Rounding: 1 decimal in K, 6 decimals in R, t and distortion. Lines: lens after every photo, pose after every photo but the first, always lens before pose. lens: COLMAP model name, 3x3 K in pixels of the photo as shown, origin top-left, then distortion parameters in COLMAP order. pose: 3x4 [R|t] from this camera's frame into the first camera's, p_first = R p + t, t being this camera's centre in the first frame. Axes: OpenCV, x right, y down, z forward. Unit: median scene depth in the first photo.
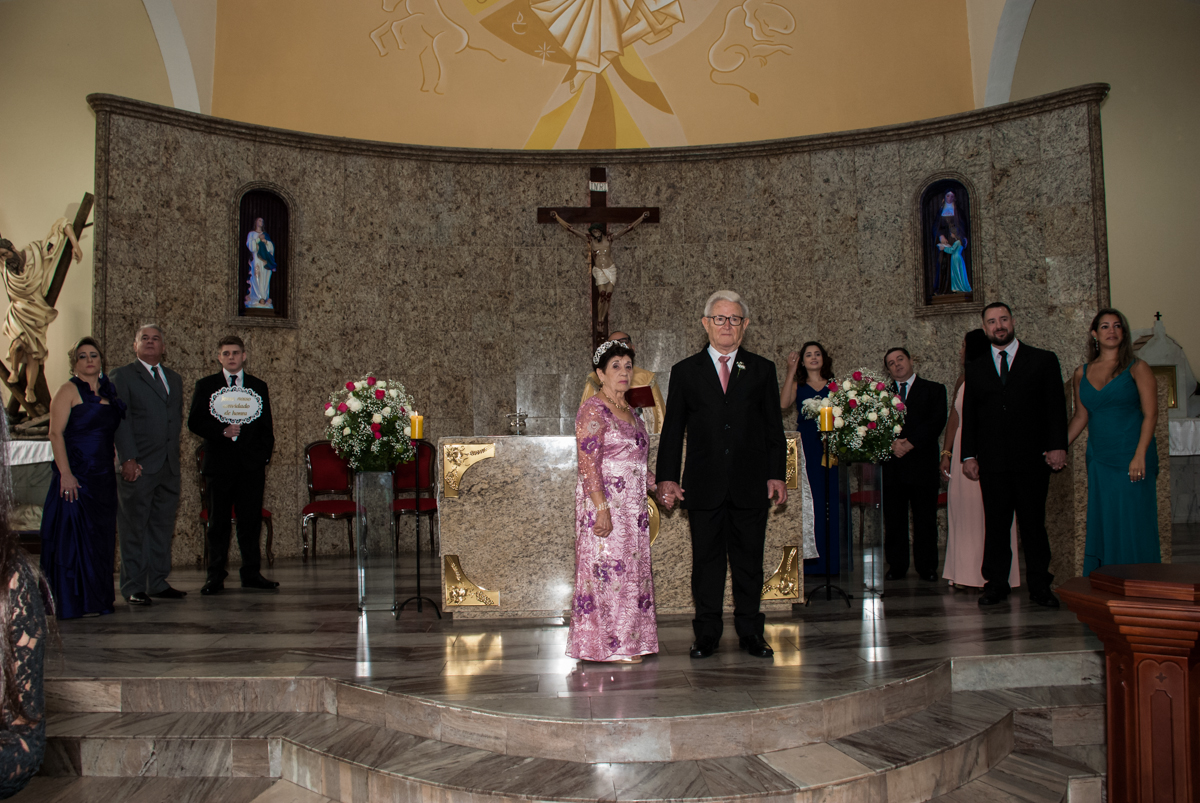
lens RADIAL K [[977.6, 0, 592.5], [0, 977.6, 414.2], [0, 0, 1]] dist [-0.151918, 0.098051]
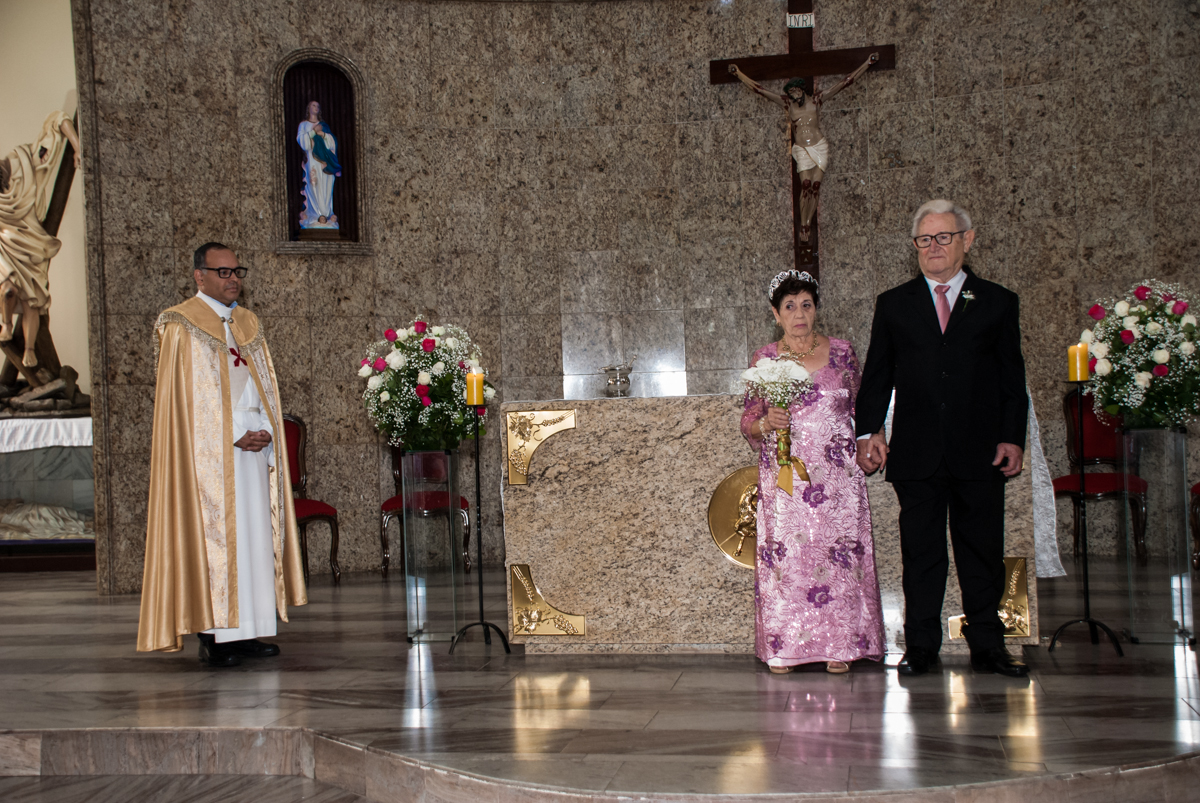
lens RADIAL K [[1442.0, 0, 579.8], [0, 1442.0, 416.4], [0, 0, 1]] dist [0.125369, 0.000000]
pose [[0.970262, -0.017162, -0.241448, 0.101369], [0.025857, 0.999124, 0.032889, 0.000111], [0.240672, -0.038154, 0.969856, -0.019690]]
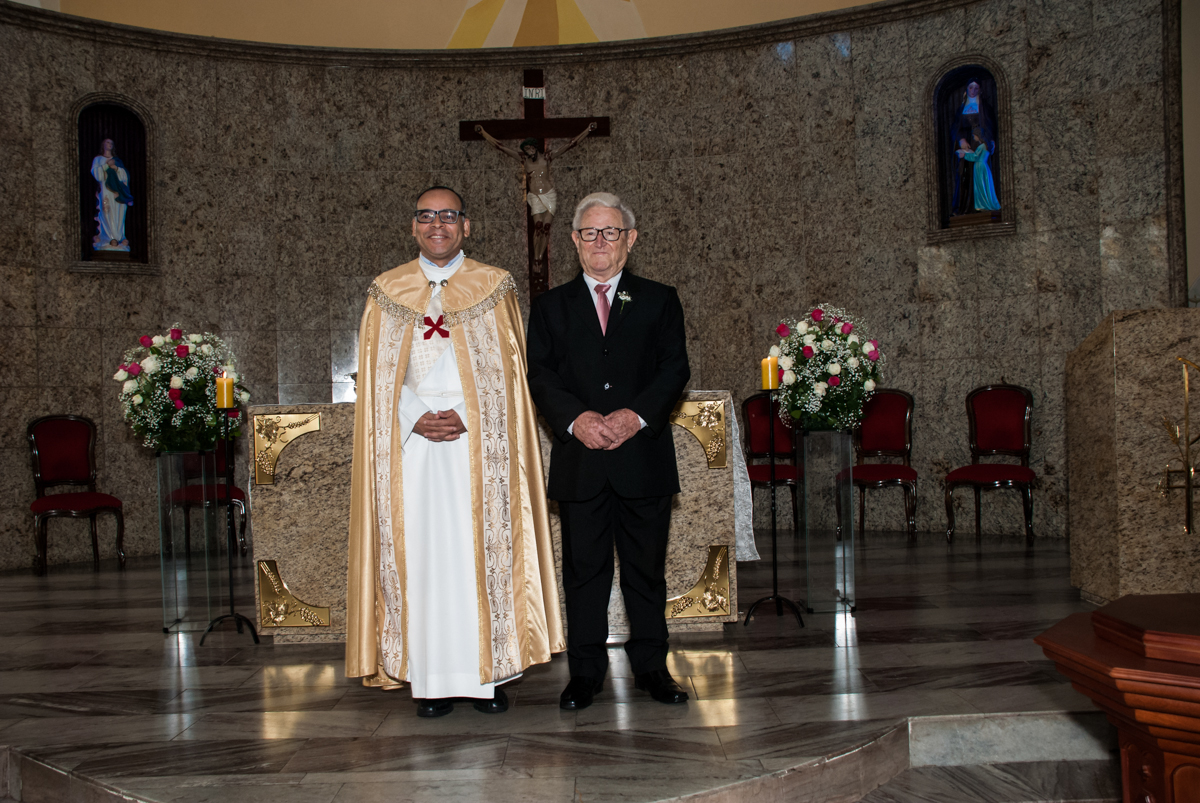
lens RADIAL K [[1059.0, 0, 596.5], [0, 1059.0, 417.4], [0, 0, 1]] dist [-0.124987, 0.172495]
pose [[0.999210, -0.014808, -0.036879, 0.091058], [0.016181, 0.999176, 0.037229, 0.004398], [0.036298, -0.037796, 0.998626, 0.124407]]
